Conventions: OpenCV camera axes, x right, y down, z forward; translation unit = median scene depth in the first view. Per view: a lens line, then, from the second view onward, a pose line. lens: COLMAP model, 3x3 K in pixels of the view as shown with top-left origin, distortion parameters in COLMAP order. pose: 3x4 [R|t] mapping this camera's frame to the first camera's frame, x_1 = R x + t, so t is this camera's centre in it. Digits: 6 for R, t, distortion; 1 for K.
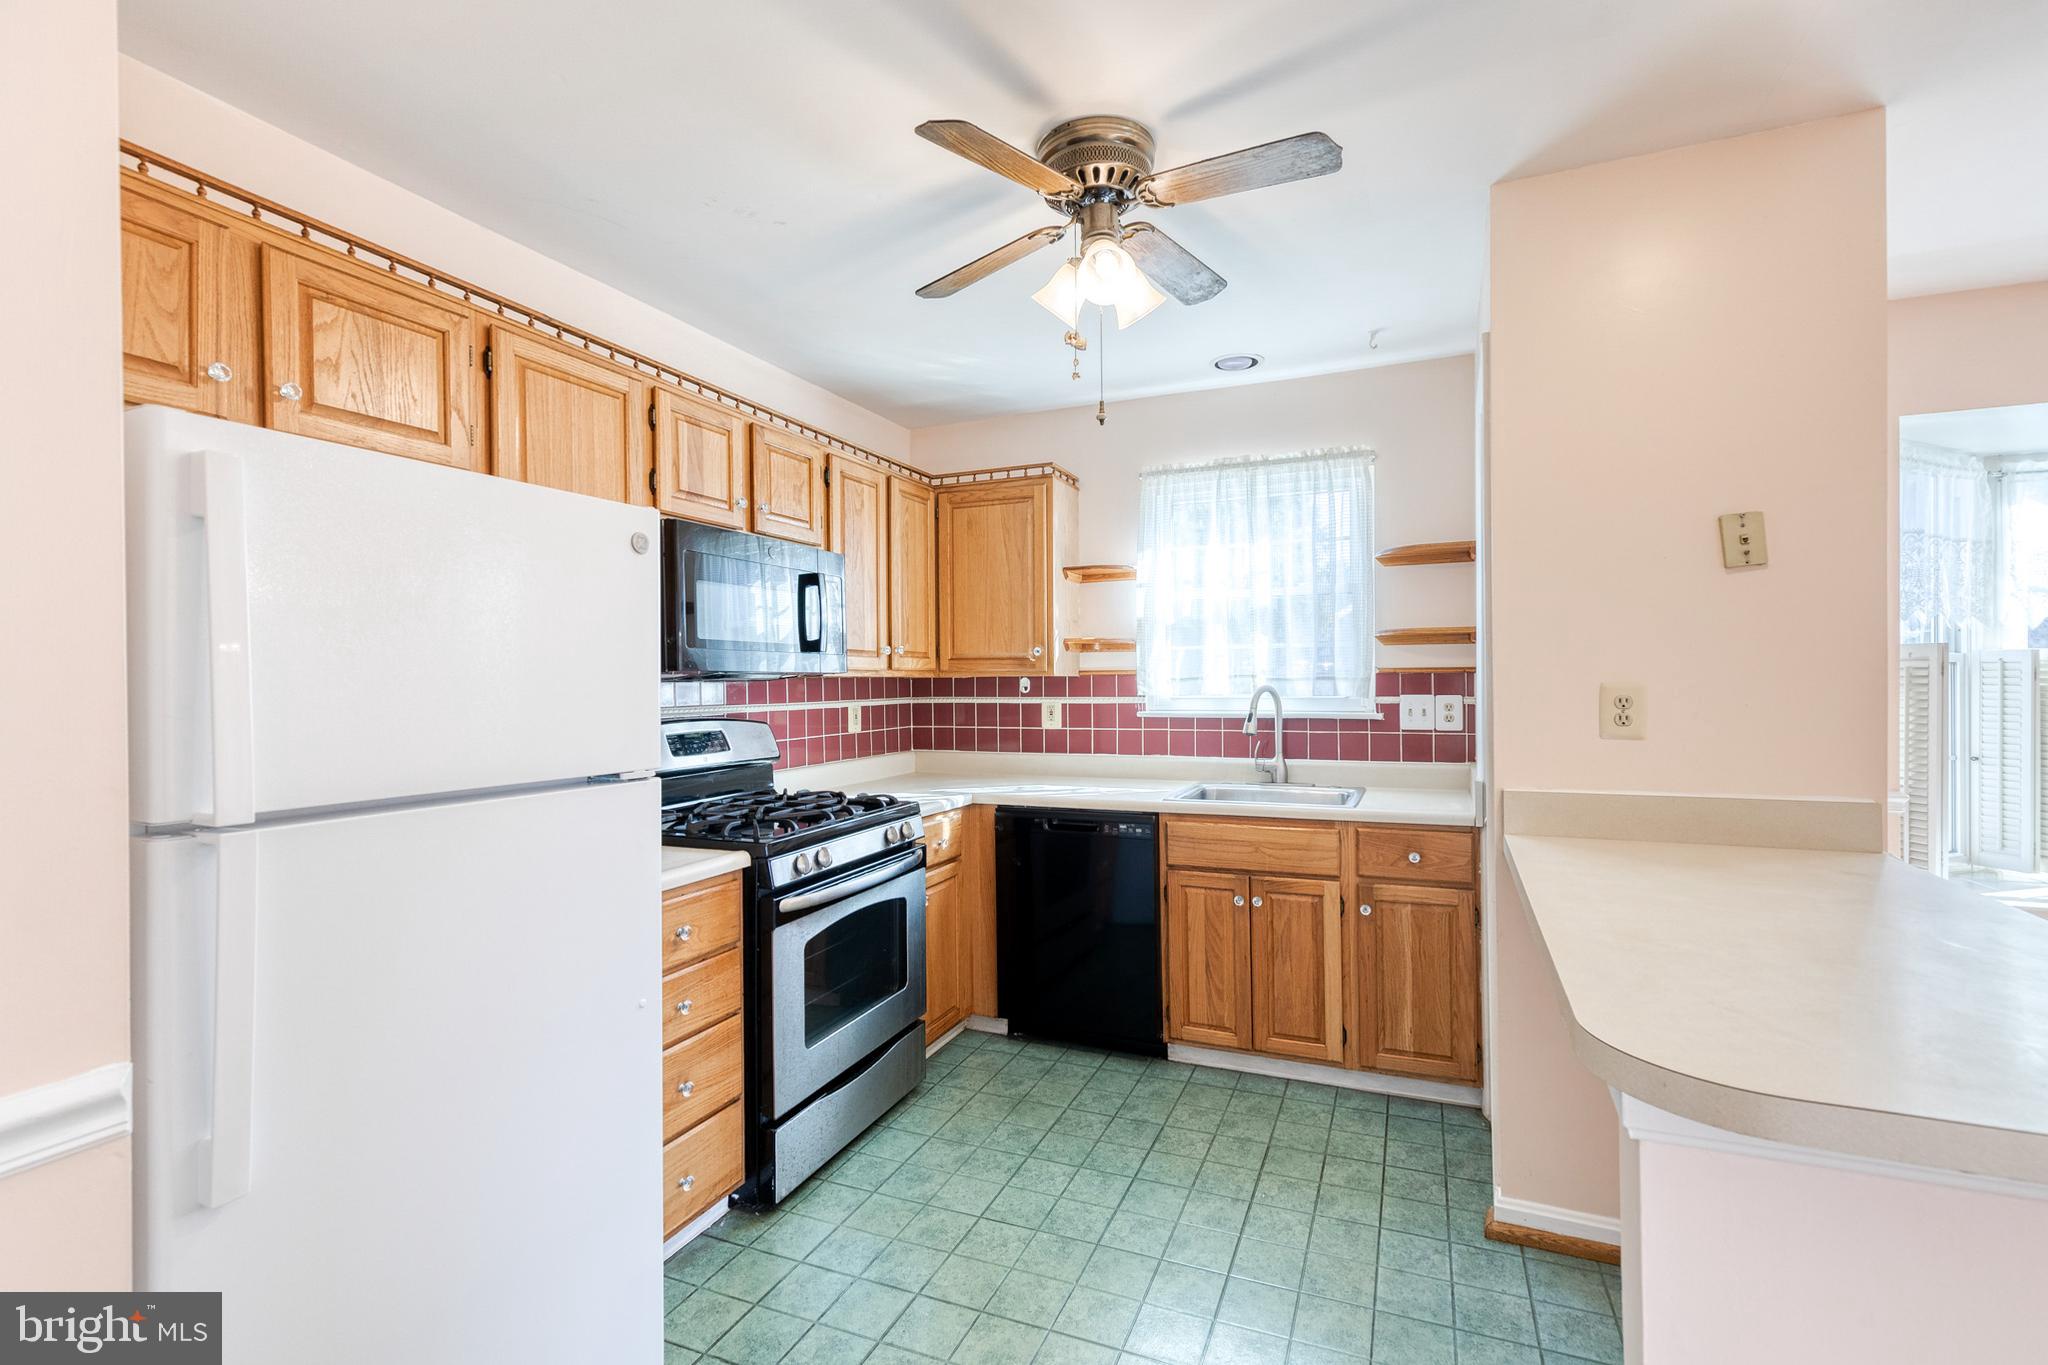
lens RADIAL K [[923.8, 0, 1022.2], [0, 923.8, 681.5], [0, 0, 1]] dist [0.014661, -0.003438]
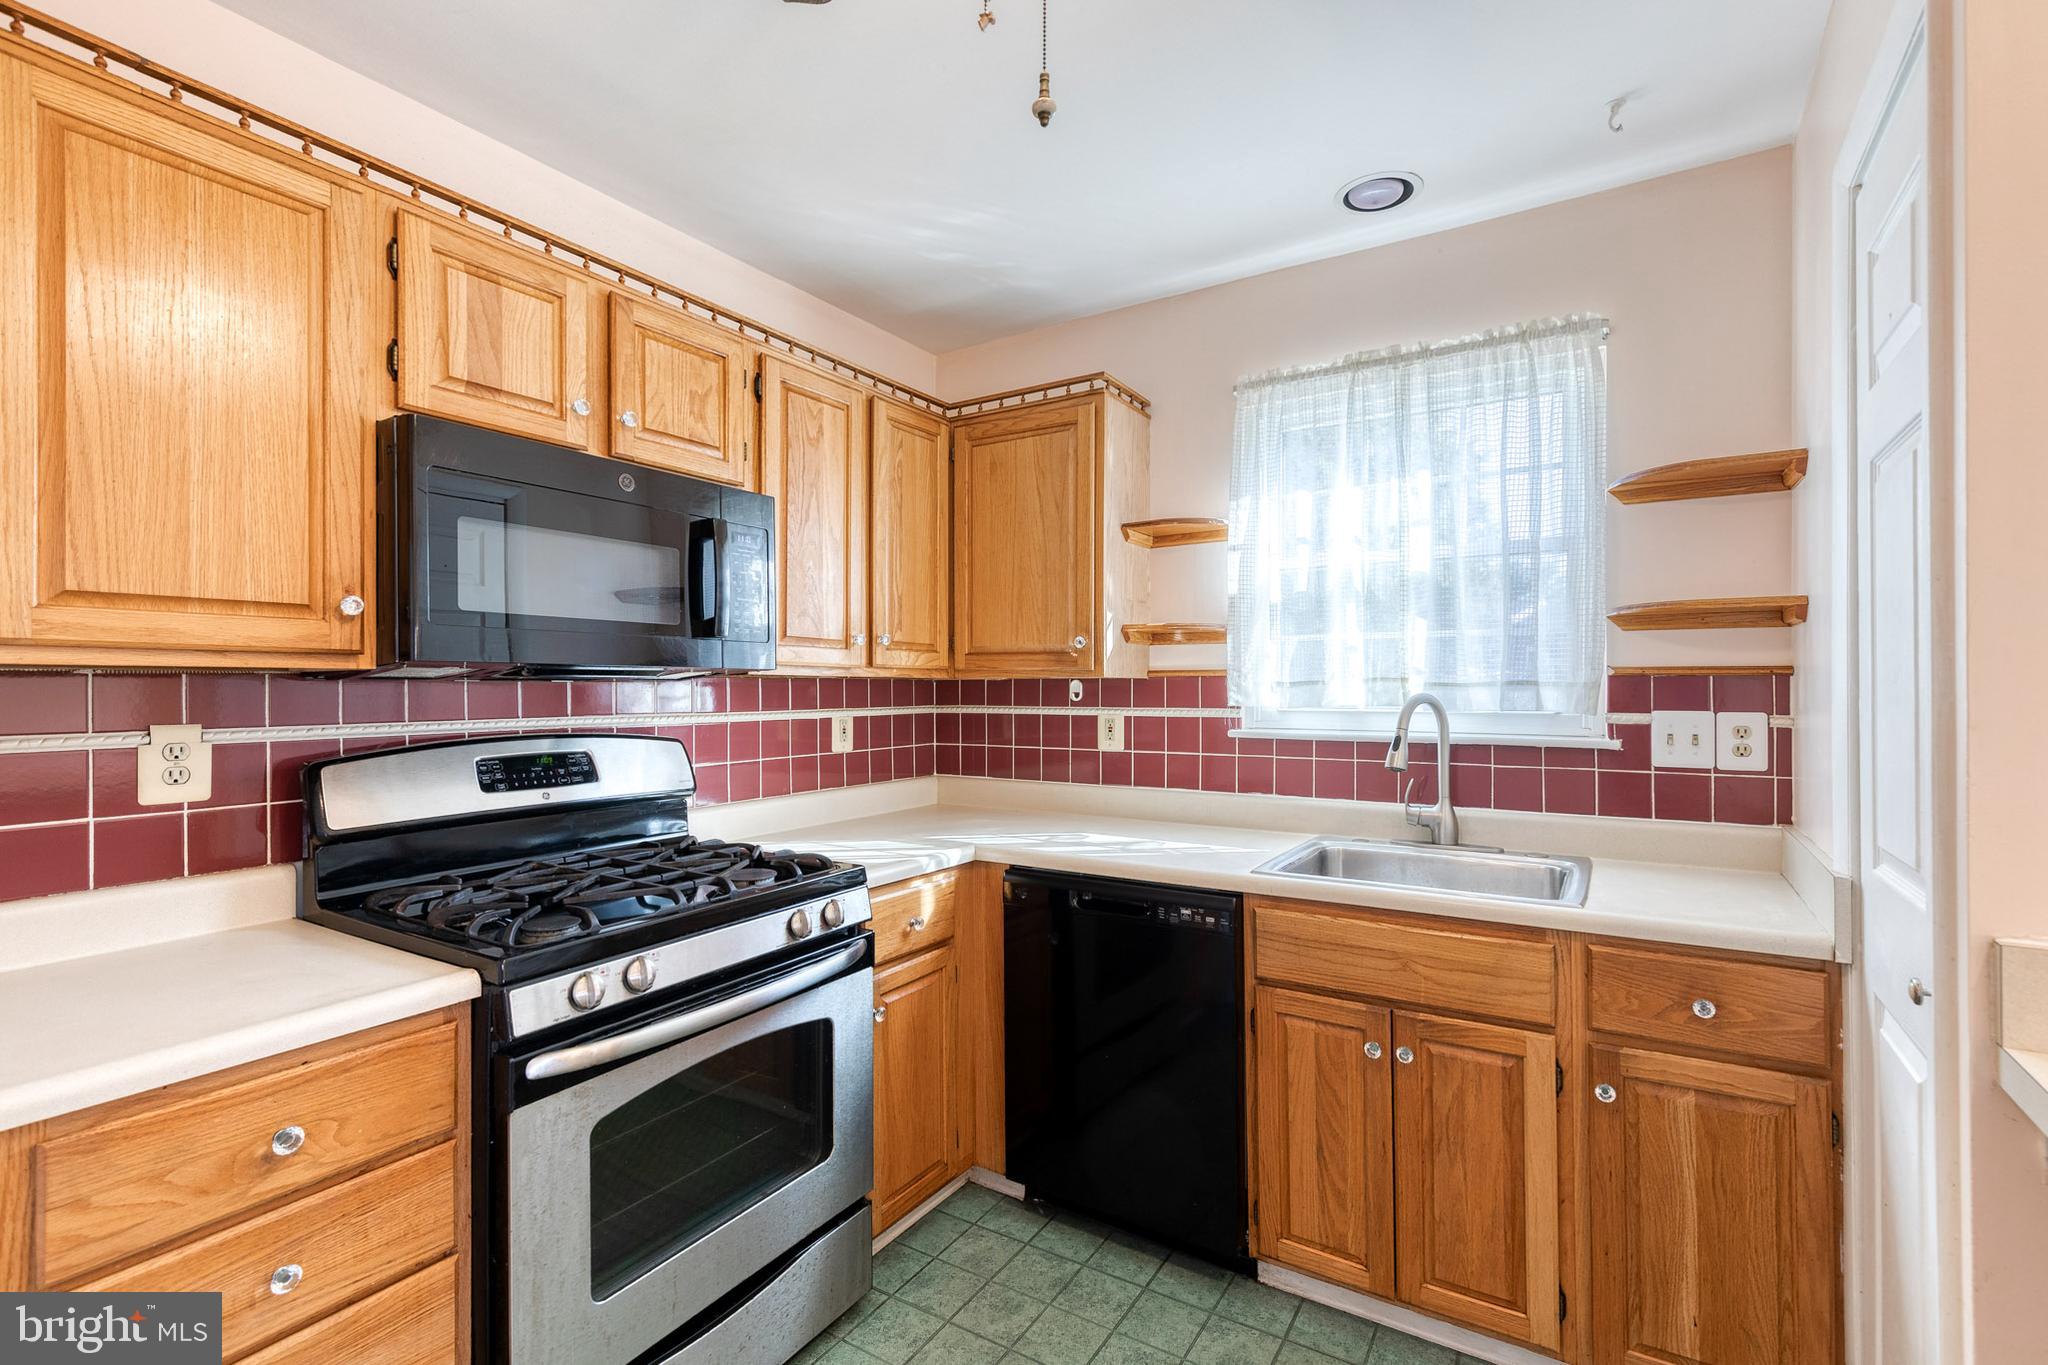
lens RADIAL K [[923.8, 0, 1030.3], [0, 923.8, 682.0], [0, 0, 1]] dist [0.014661, -0.003438]
pose [[0.988707, 0.006894, -0.149706, 0.096223], [-0.007768, 0.999956, -0.005254, 0.001829], [0.149663, 0.006357, 0.988717, 0.345128]]
